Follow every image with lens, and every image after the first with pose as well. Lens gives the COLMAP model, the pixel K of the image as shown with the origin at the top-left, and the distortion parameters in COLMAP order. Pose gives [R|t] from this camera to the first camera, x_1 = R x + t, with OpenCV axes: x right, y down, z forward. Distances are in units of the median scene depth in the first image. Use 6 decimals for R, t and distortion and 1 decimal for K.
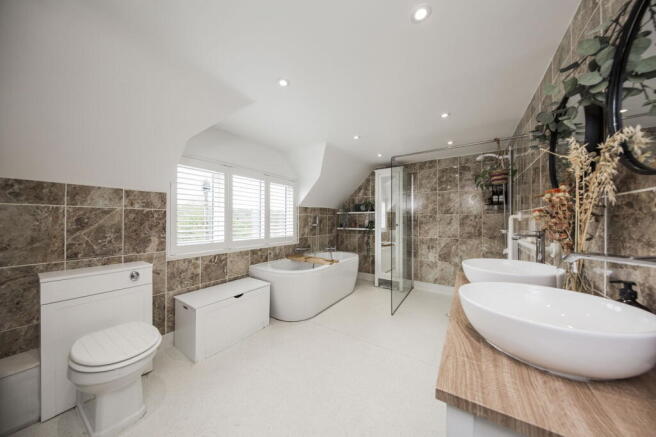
lens RADIAL K [[213.3, 0, 328.7], [0, 213.3, 217.9], [0, 0, 1]] dist [-0.002943, -0.000162]
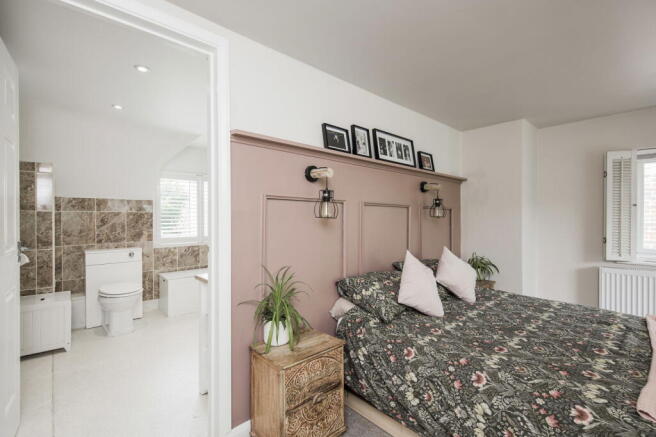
lens RADIAL K [[301.1, 0, 328.0], [0, 301.1, 219.6], [0, 0, 1]] dist [0.003199, 0.000250]
pose [[0.972534, -0.002597, -0.232745, 0.933571], [0.006961, 0.999815, 0.017933, -0.018753], [0.232655, -0.019061, 0.972373, -0.755585]]
